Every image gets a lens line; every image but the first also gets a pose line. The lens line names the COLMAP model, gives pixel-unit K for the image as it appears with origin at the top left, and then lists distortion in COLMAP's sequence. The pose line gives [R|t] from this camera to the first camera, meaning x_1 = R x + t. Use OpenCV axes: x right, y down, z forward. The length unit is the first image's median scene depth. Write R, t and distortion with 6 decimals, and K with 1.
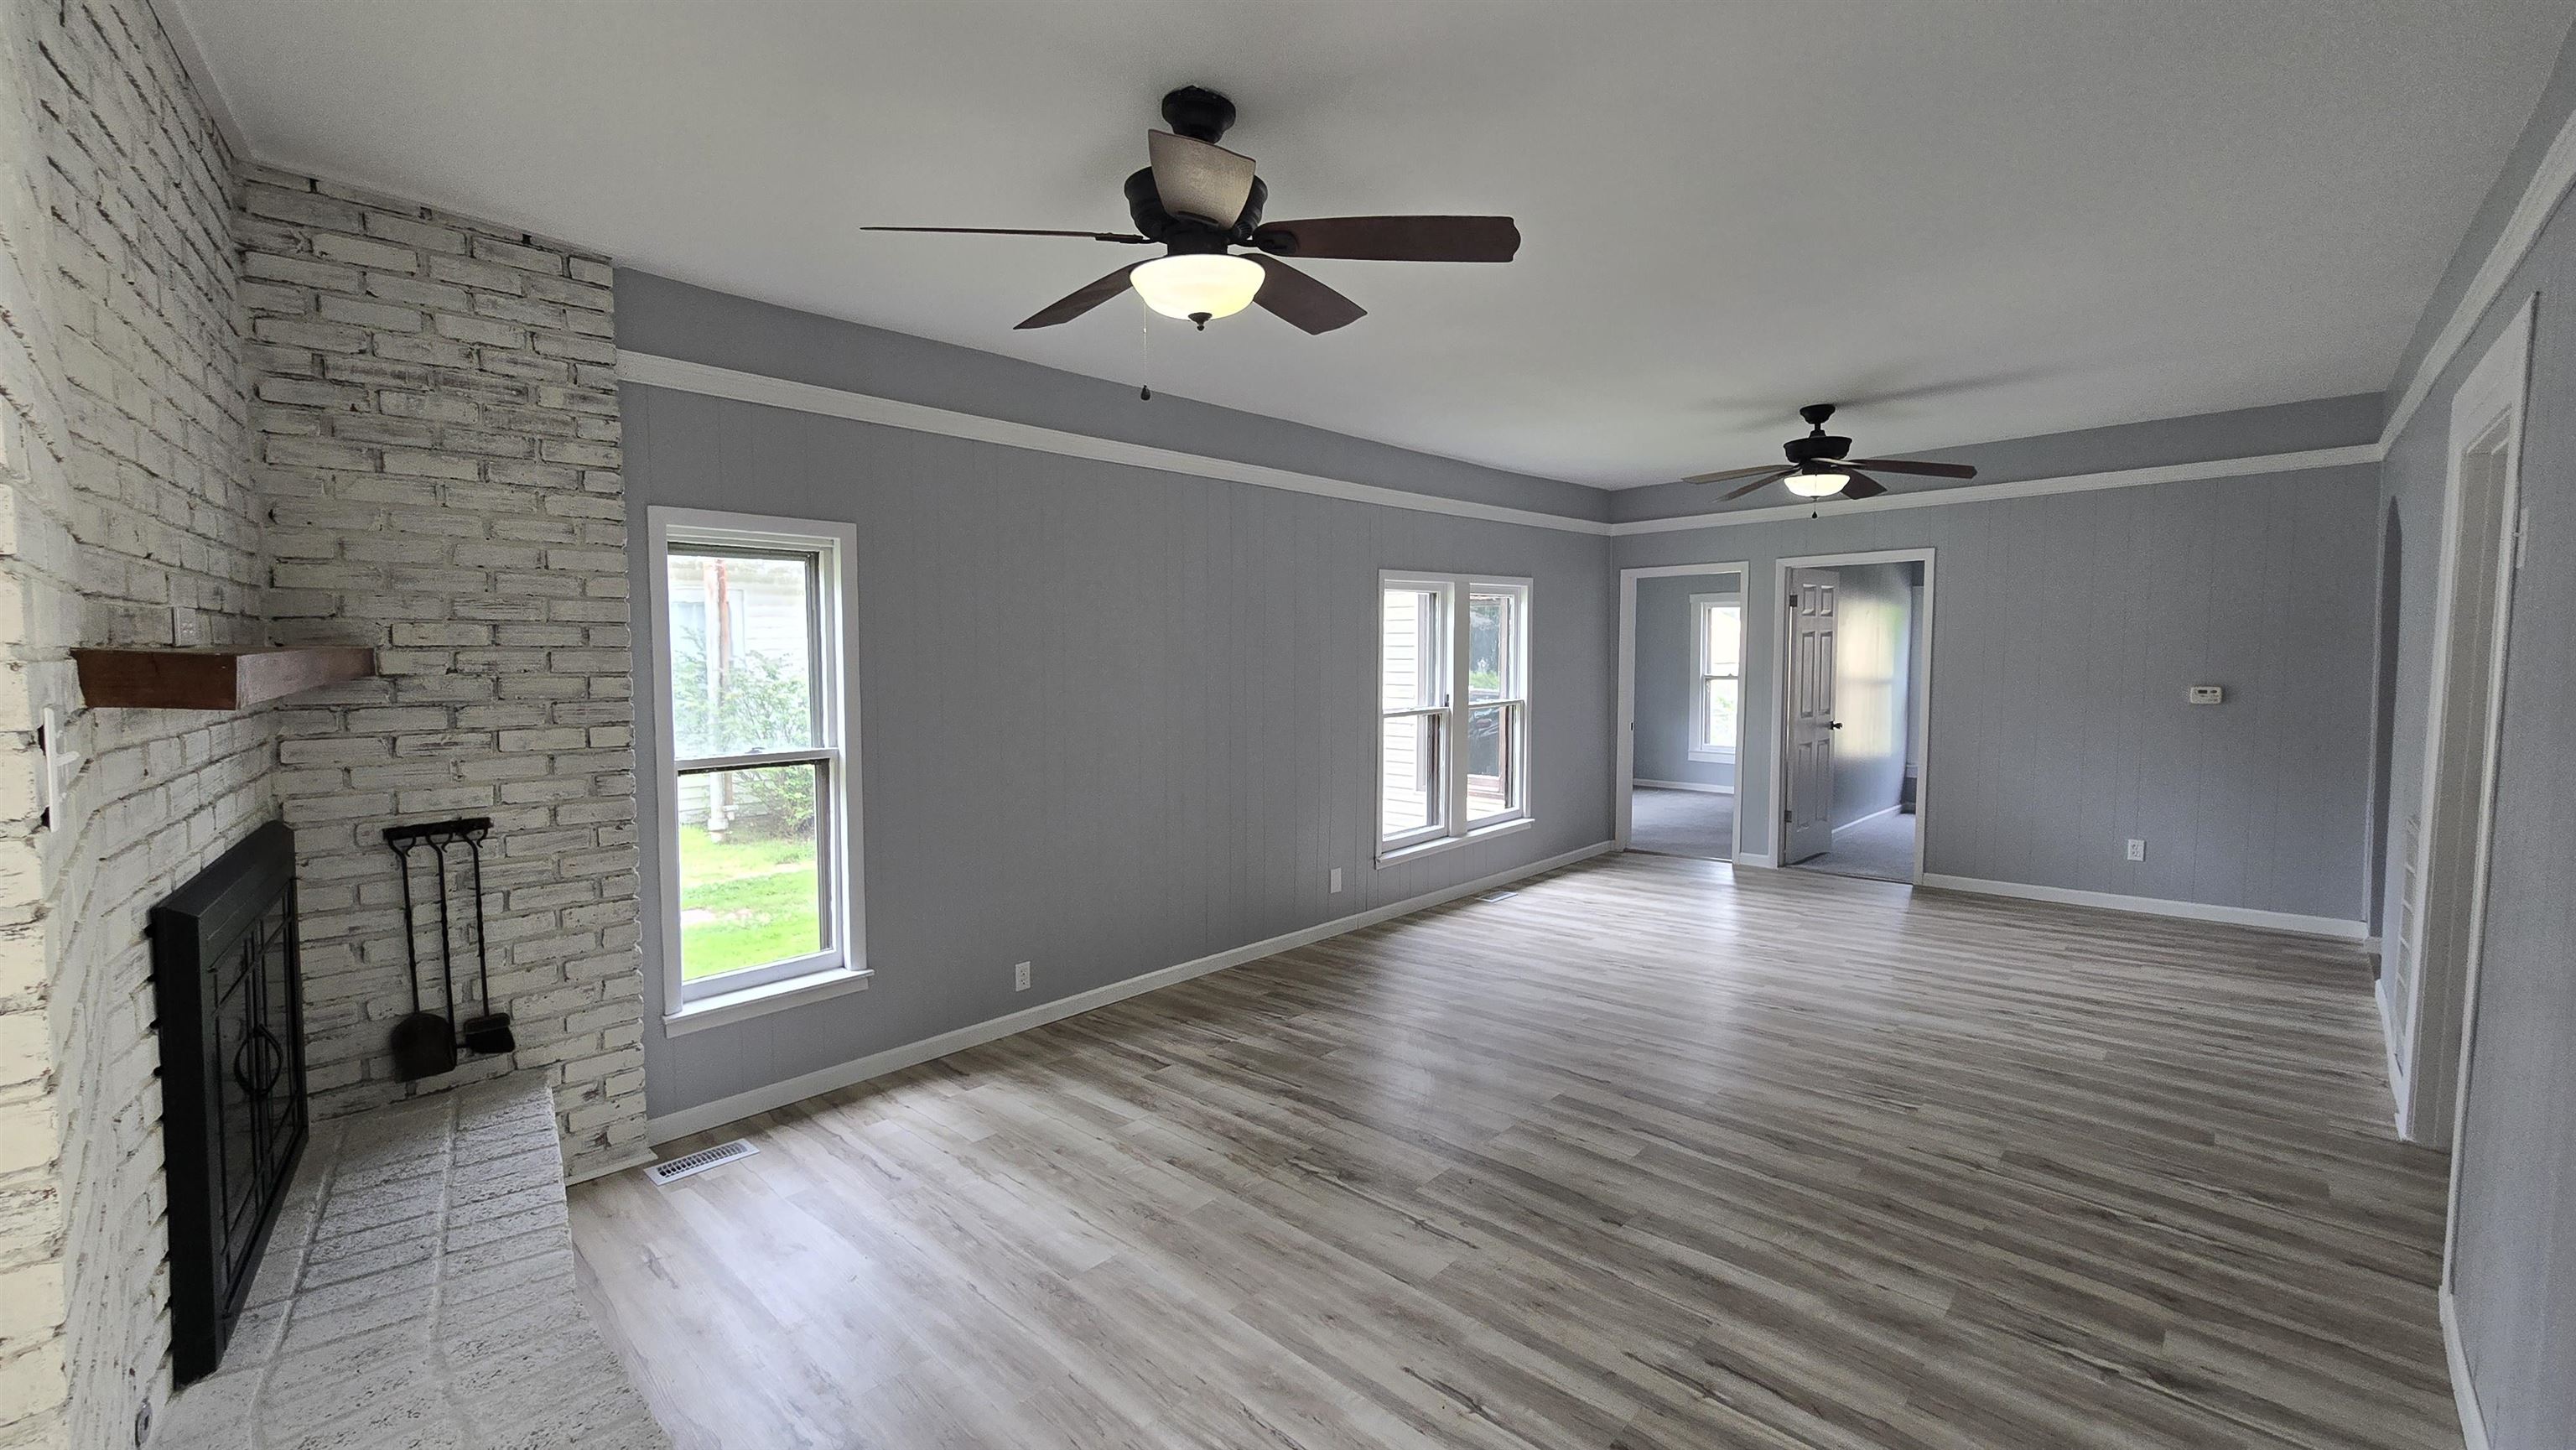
lens RADIAL K [[1056.7, 0, 1279.7], [0, 1056.7, 719.1], [0, 0, 1]] dist [-0.004055, -0.000497]
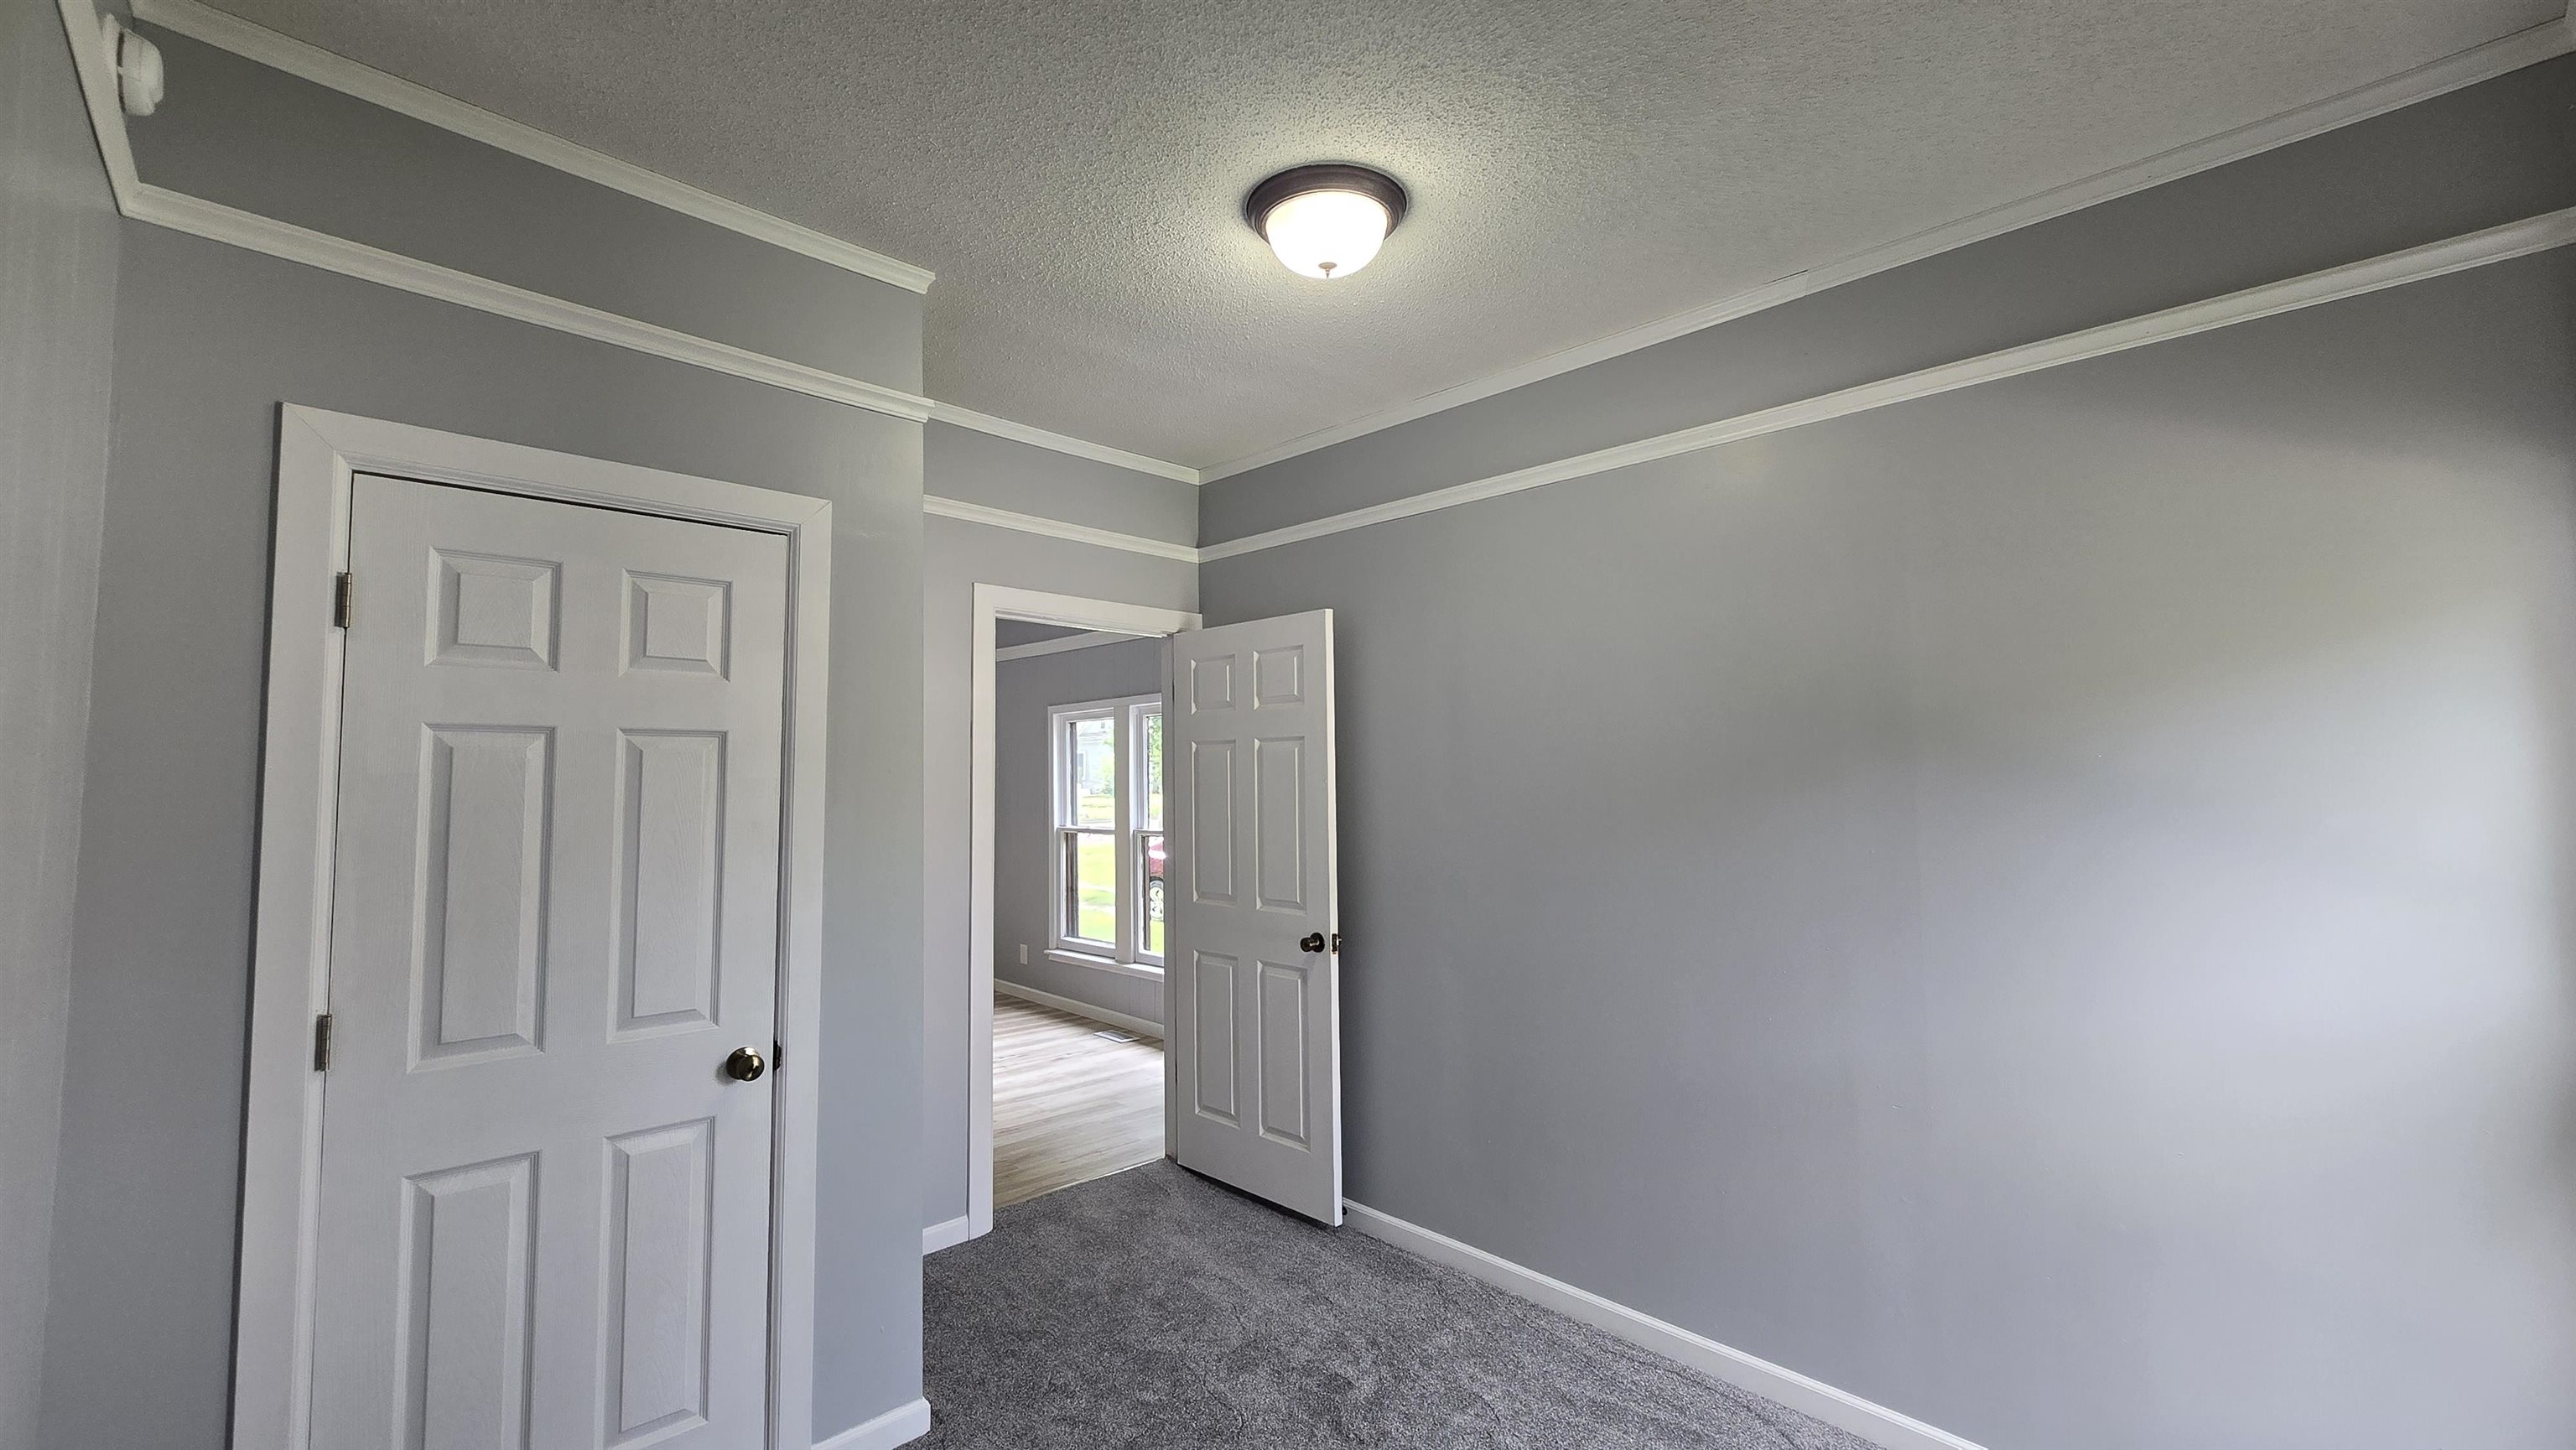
lens RADIAL K [[1056.7, 0, 1279.7], [0, 1056.7, 719.1], [0, 0, 1]] dist [-0.004055, -0.000497]
pose [[-0.042528, -0.046186, -0.998027, 2.389588], [-0.068057, 0.996745, -0.043226, -0.169528], [0.996775, 0.066084, -0.045533, 2.443310]]
